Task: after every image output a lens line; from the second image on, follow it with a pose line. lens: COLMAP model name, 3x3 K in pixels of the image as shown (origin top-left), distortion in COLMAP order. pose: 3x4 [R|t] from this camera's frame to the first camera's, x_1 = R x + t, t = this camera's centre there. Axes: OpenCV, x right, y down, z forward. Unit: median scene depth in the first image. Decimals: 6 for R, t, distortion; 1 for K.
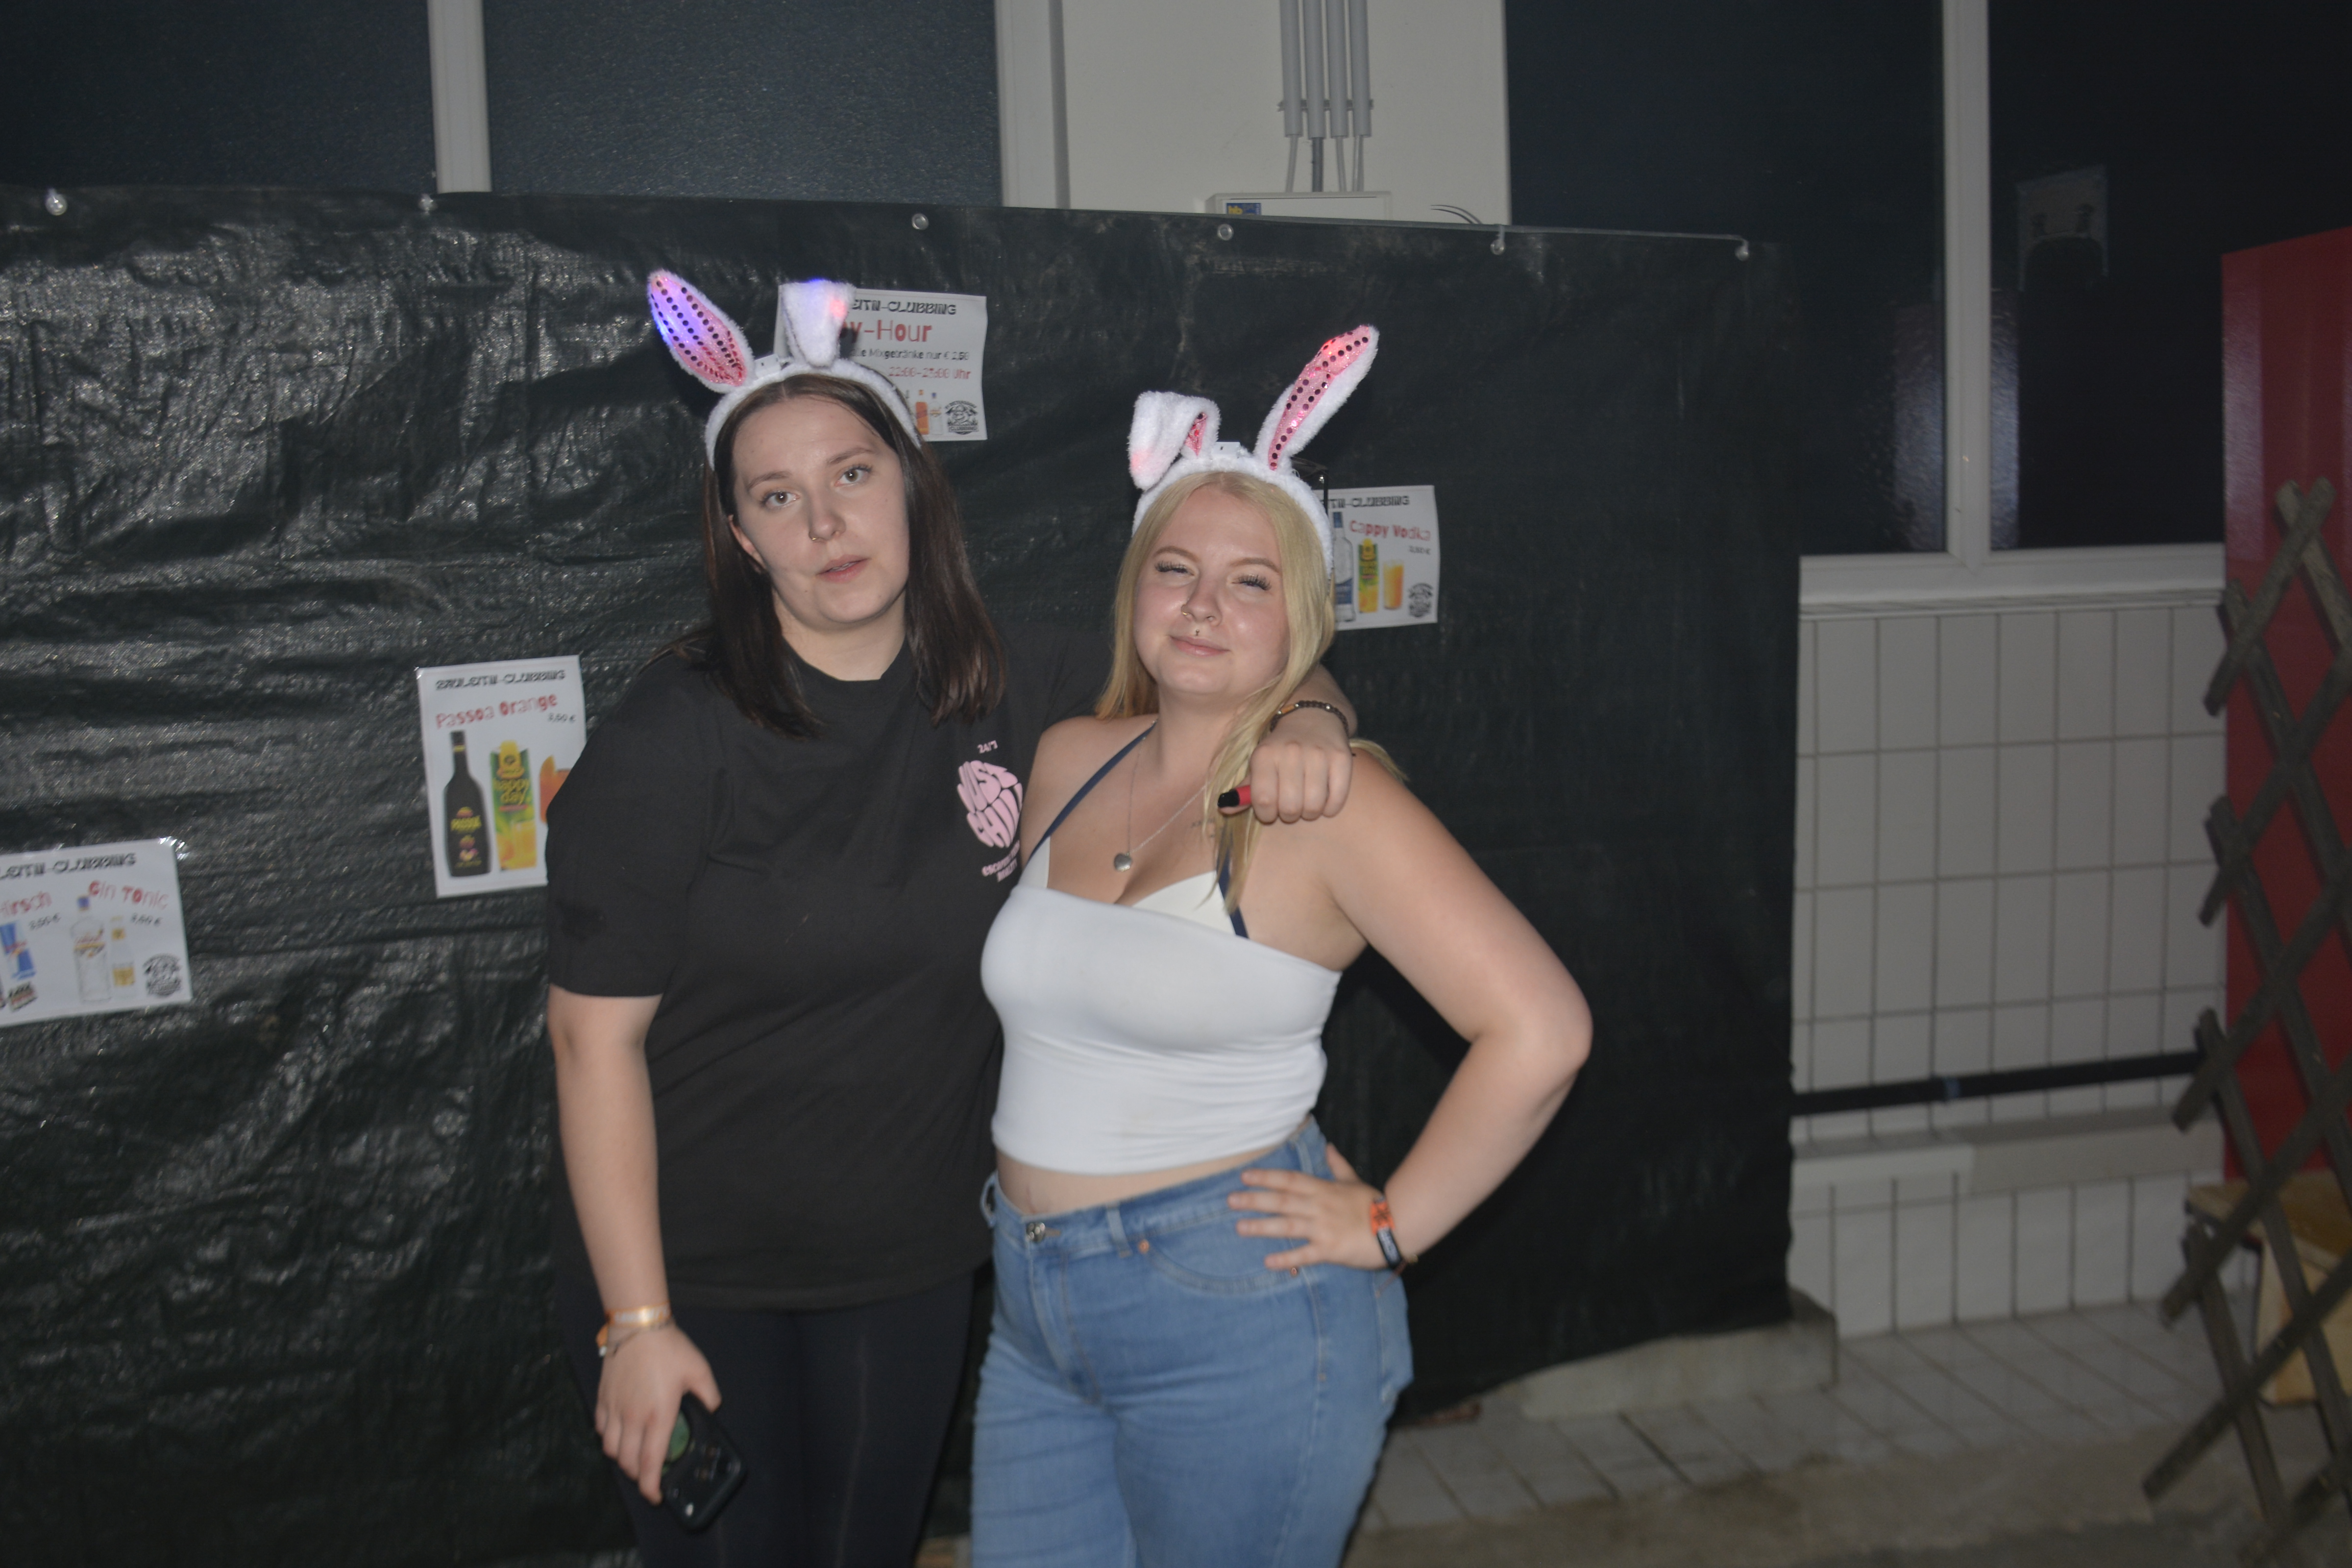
lens RADIAL K [[2541.5, 0, 1177.6], [0, 2541.5, 760.1], [0, 0, 1]] dist [-0.202869, 0.216731]
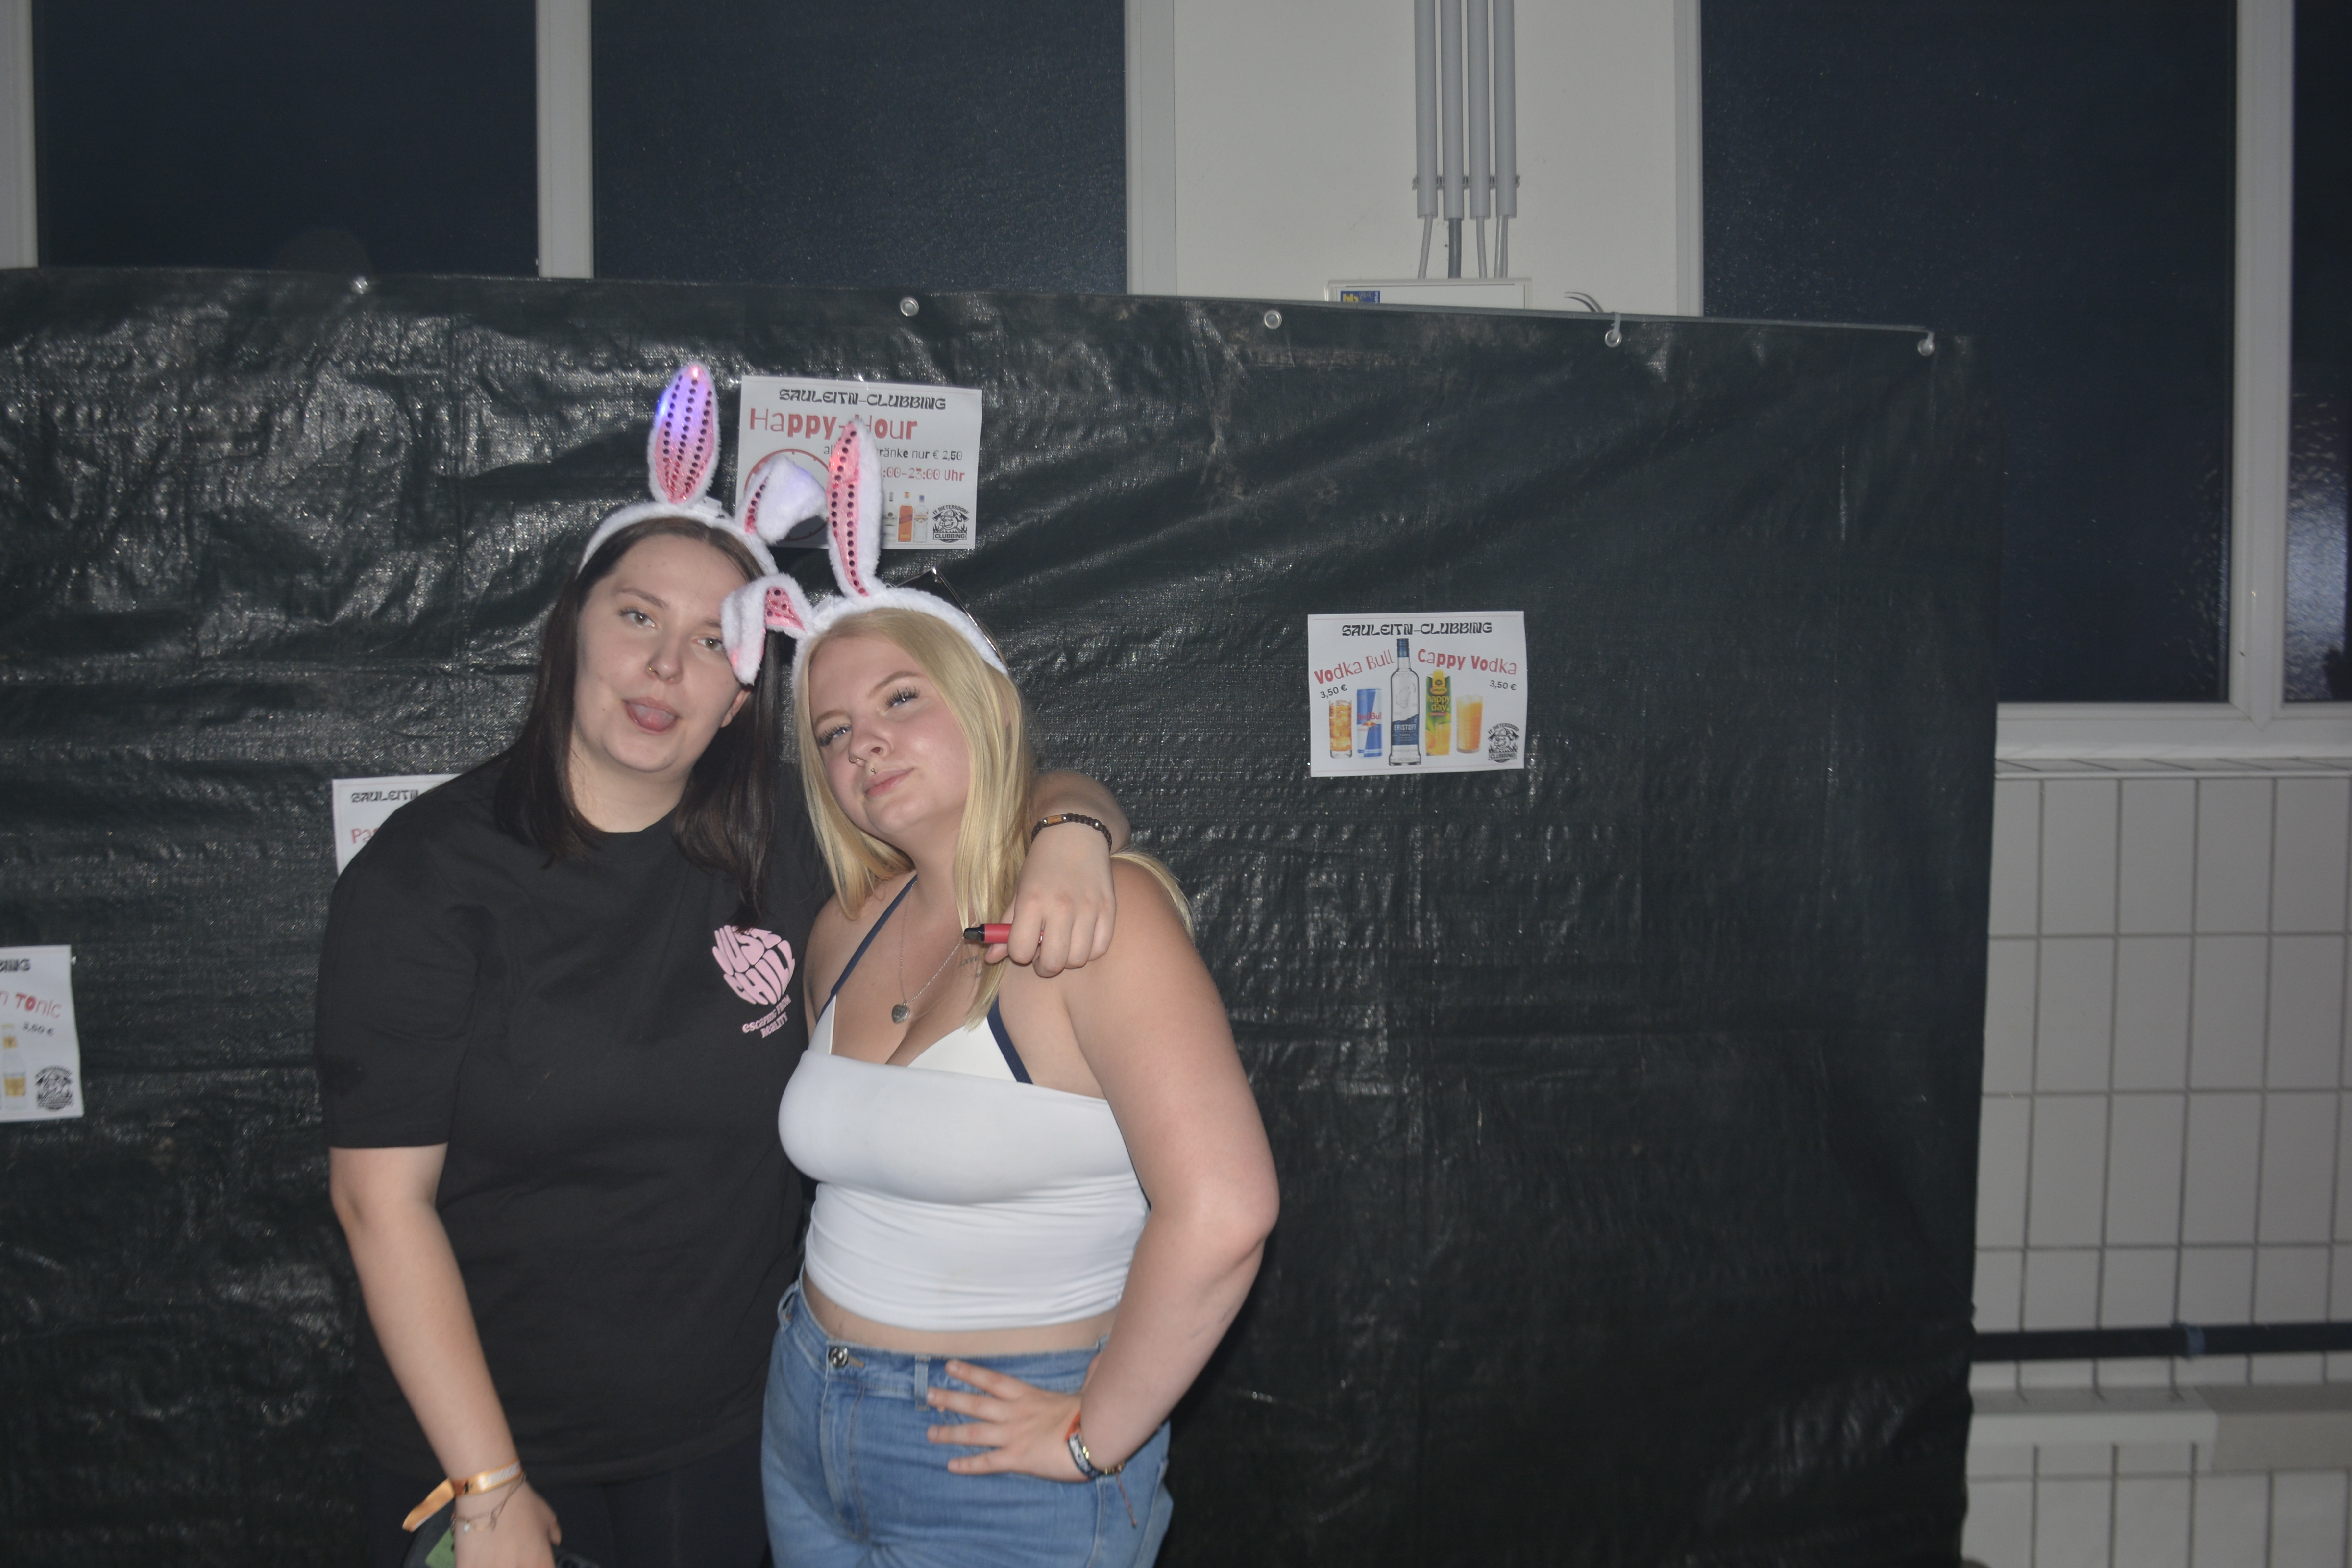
lens RADIAL K [[2541.5, 0, 1177.6], [0, 2541.5, 760.1], [0, 0, 1]] dist [-0.202869, 0.216731]
pose [[0.975166, 0.035177, -0.218662, 0.178578], [-0.045187, 0.998139, -0.040943, -0.016730], [0.216814, 0.049807, 0.974941, 0.131490]]
